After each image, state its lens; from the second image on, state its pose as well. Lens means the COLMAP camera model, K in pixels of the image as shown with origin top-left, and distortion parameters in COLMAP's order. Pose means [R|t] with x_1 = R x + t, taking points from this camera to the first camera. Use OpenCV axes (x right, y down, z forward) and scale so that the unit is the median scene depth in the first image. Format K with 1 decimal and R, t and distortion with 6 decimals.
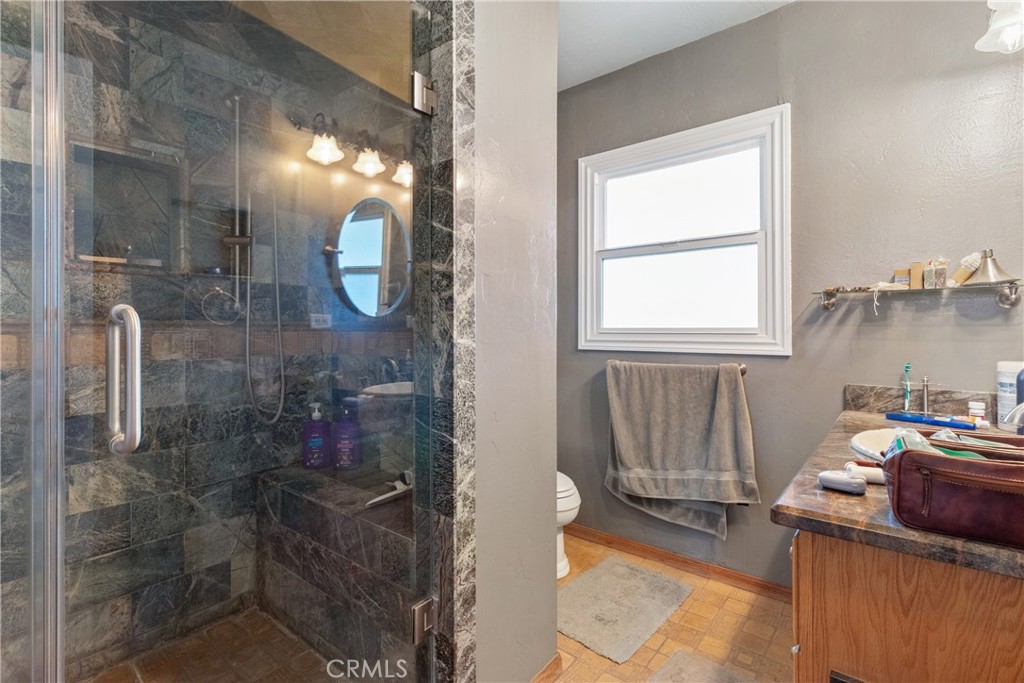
lens RADIAL K [[480.7, 0, 512.2], [0, 480.7, 313.5], [0, 0, 1]] dist [-0.000566, 0.000436]
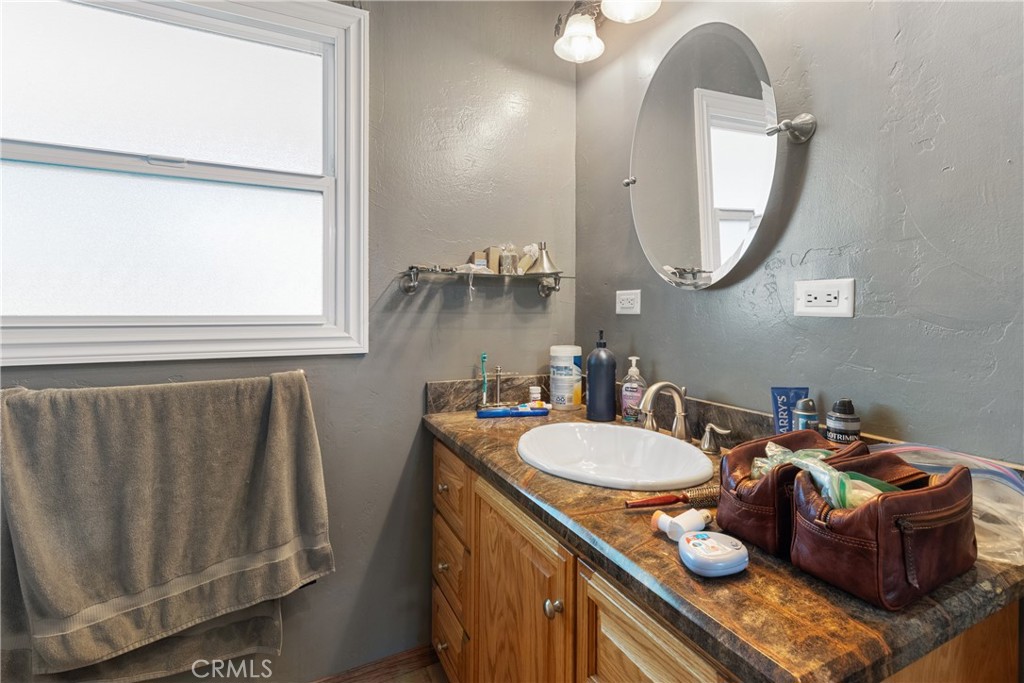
lens RADIAL K [[480.7, 0, 512.2], [0, 480.7, 313.5], [0, 0, 1]] dist [-0.000566, 0.000436]
pose [[0.407781, 0.001841, 0.913078, -0.007618], [-0.029011, 0.999519, 0.010940, 0.011976], [-0.912619, -0.030950, 0.407639, 0.488433]]
